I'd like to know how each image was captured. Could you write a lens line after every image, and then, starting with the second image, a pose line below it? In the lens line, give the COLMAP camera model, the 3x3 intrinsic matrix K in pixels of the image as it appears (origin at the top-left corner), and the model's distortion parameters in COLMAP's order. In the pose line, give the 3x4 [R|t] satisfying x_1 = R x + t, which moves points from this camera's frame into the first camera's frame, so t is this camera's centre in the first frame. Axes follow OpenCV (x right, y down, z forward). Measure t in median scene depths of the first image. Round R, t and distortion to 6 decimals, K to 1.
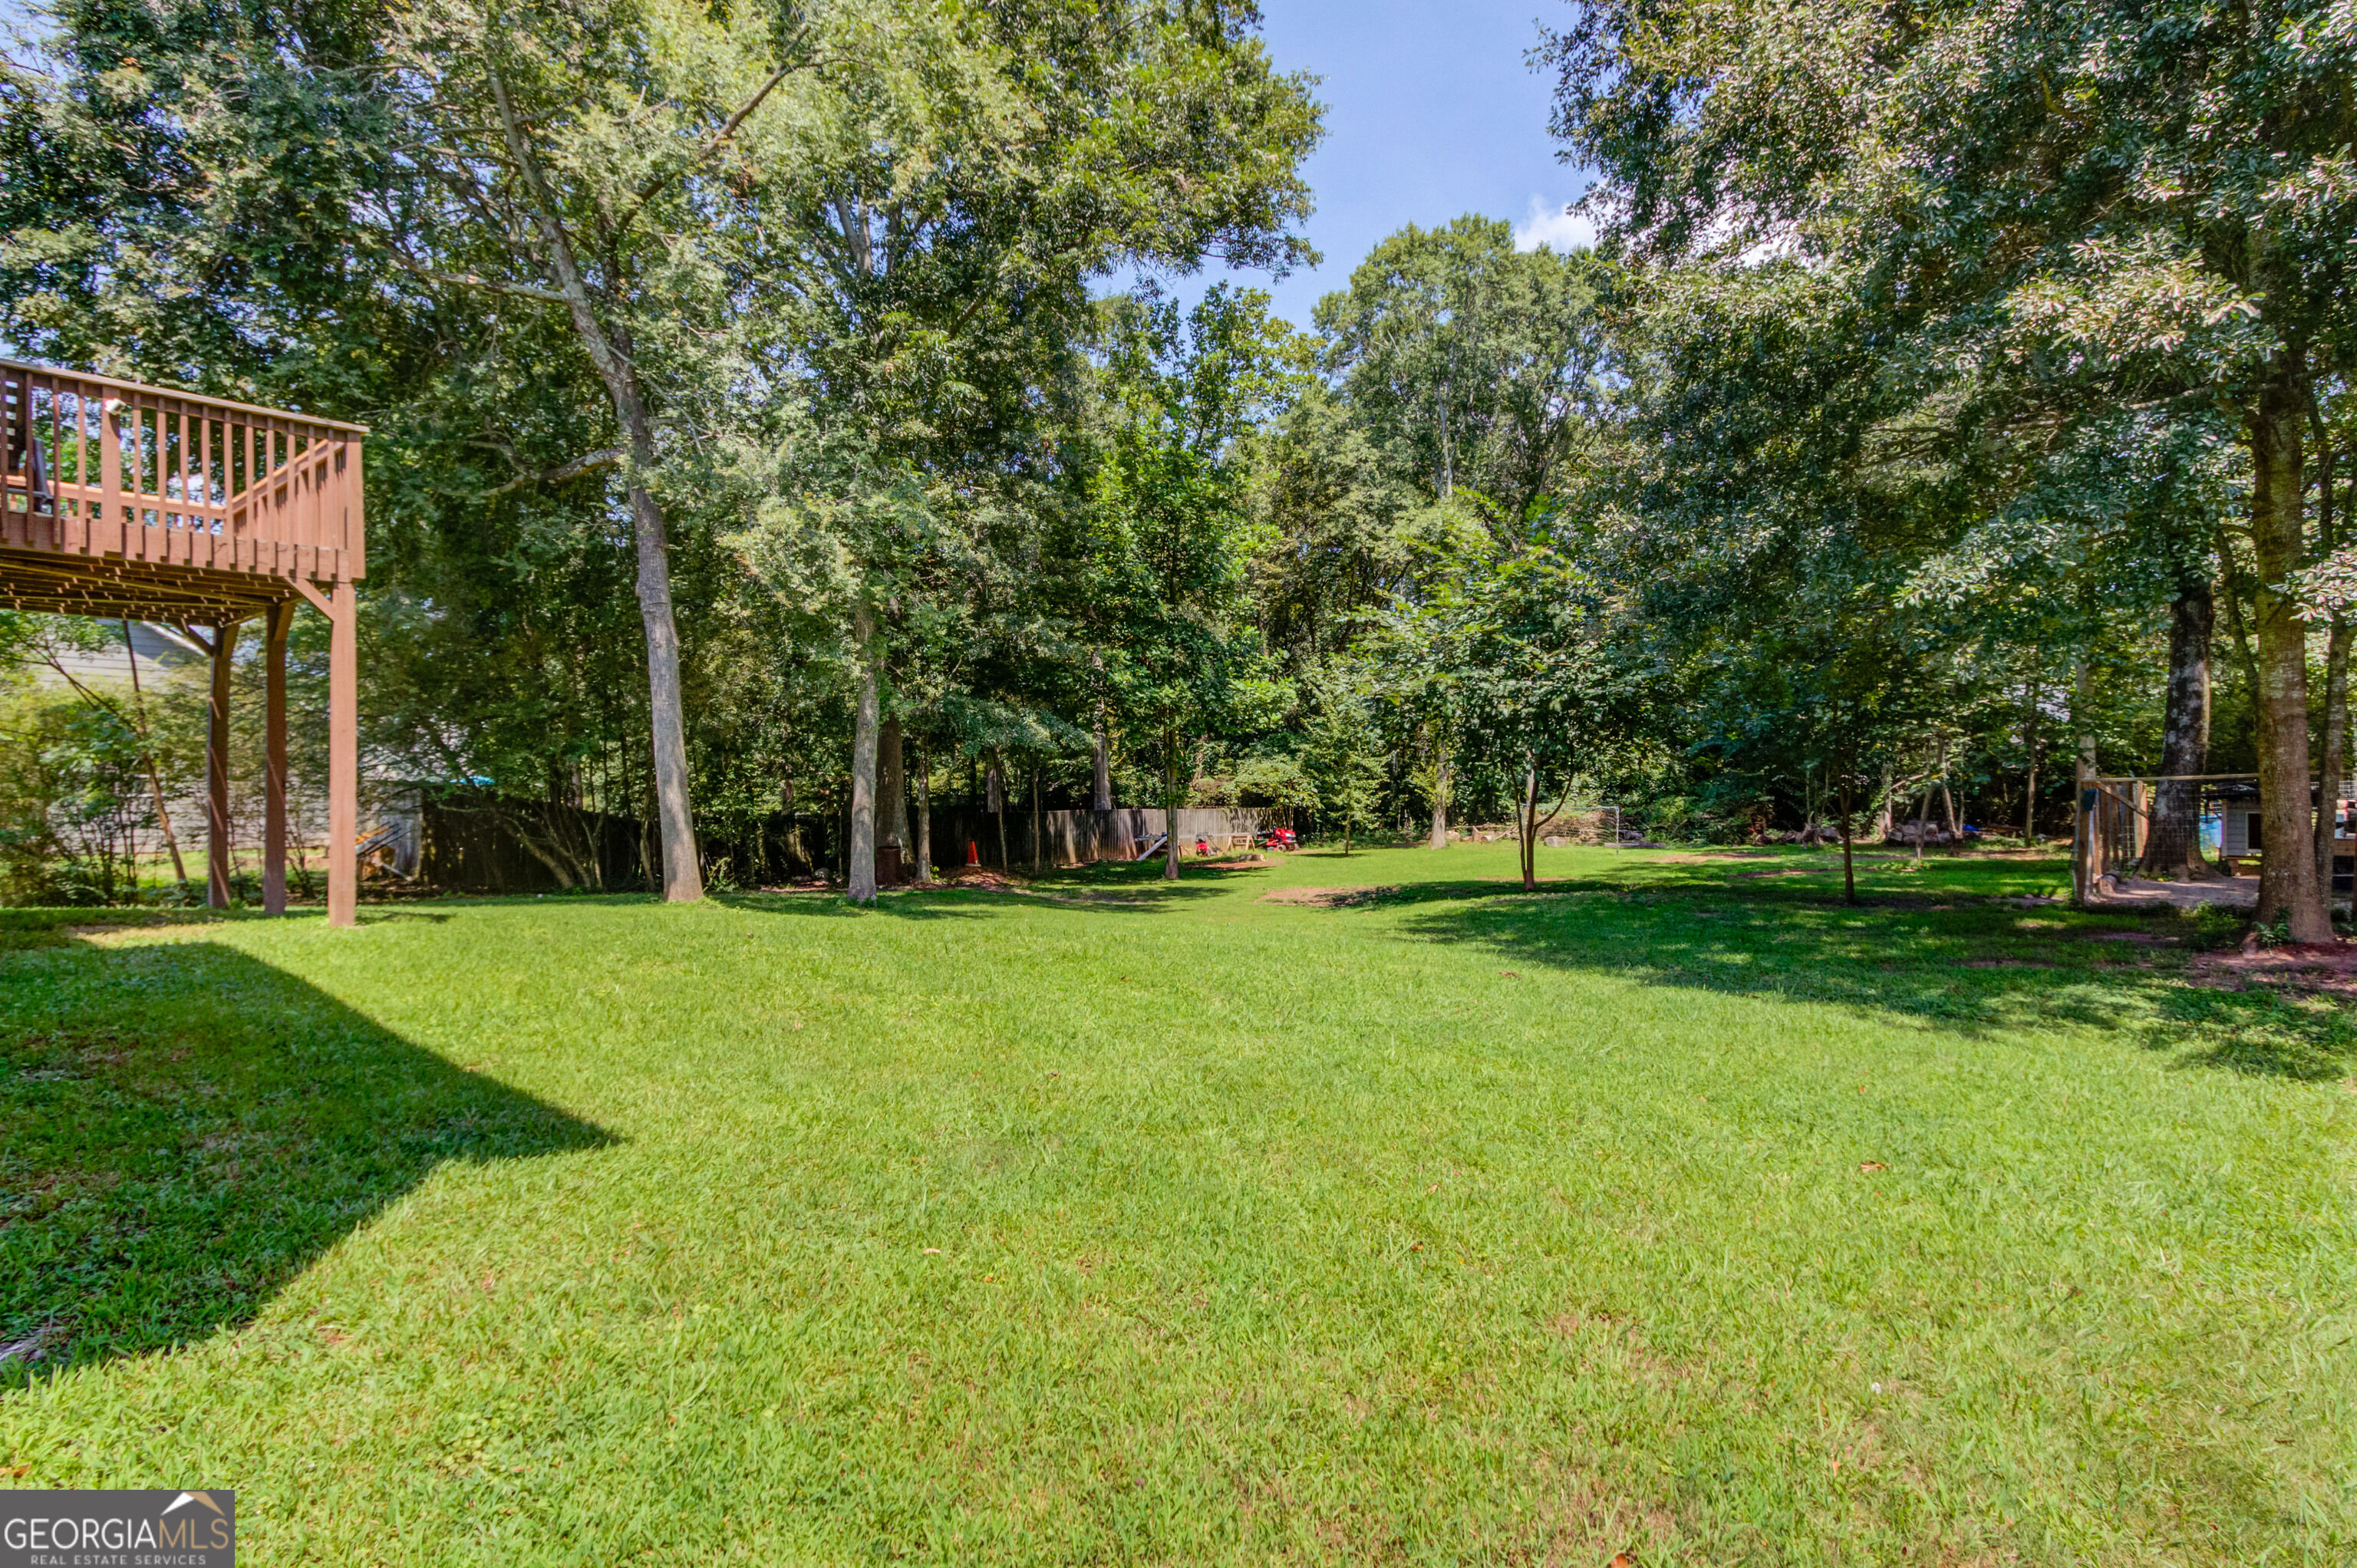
lens RADIAL K [[1132.6, 0, 1169.9], [0, 1132.6, 832.2], [0, 0, 1]] dist [-0.027122, 0.000178]
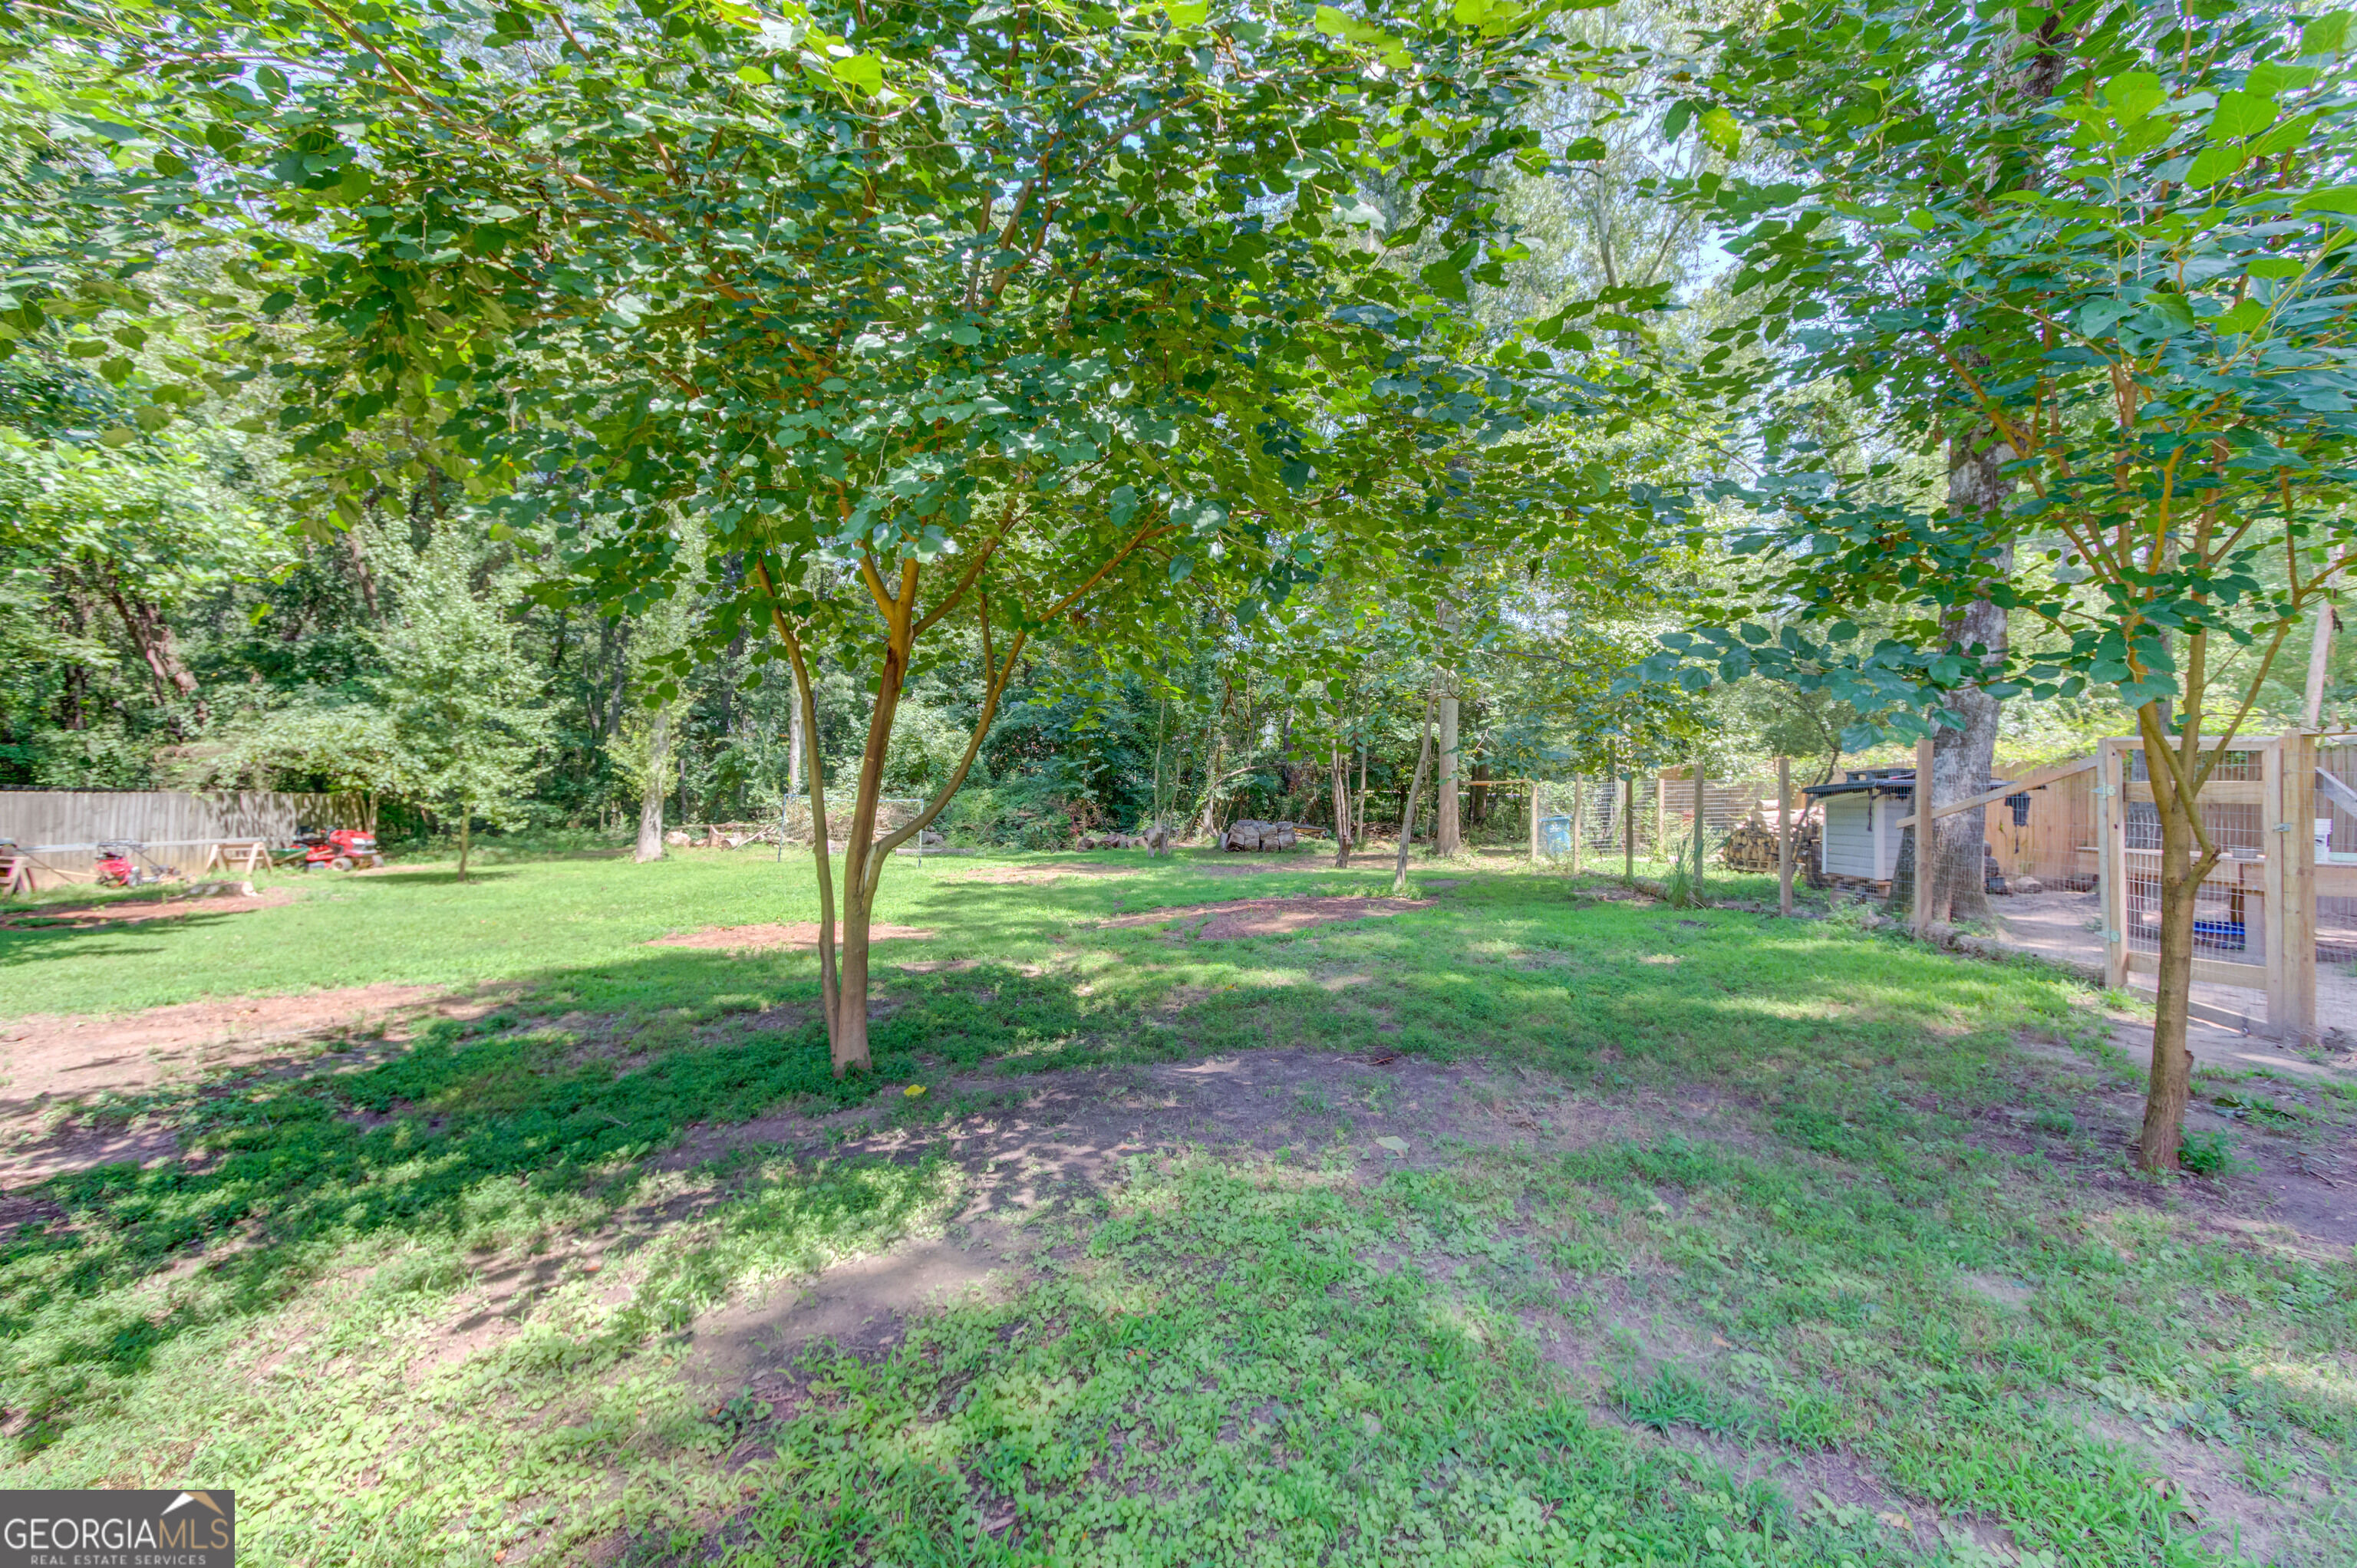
lens RADIAL K [[1049.5, 0, 1196.0], [0, 1049.5, 802.1], [0, 0, 1]] dist [0.033963, 0.000030]
pose [[0.775599, 0.013370, 0.631084, 0.103191], [0.001787, 0.999725, -0.023376, -0.004627], [-0.631223, 0.019258, 0.775362, 0.354399]]
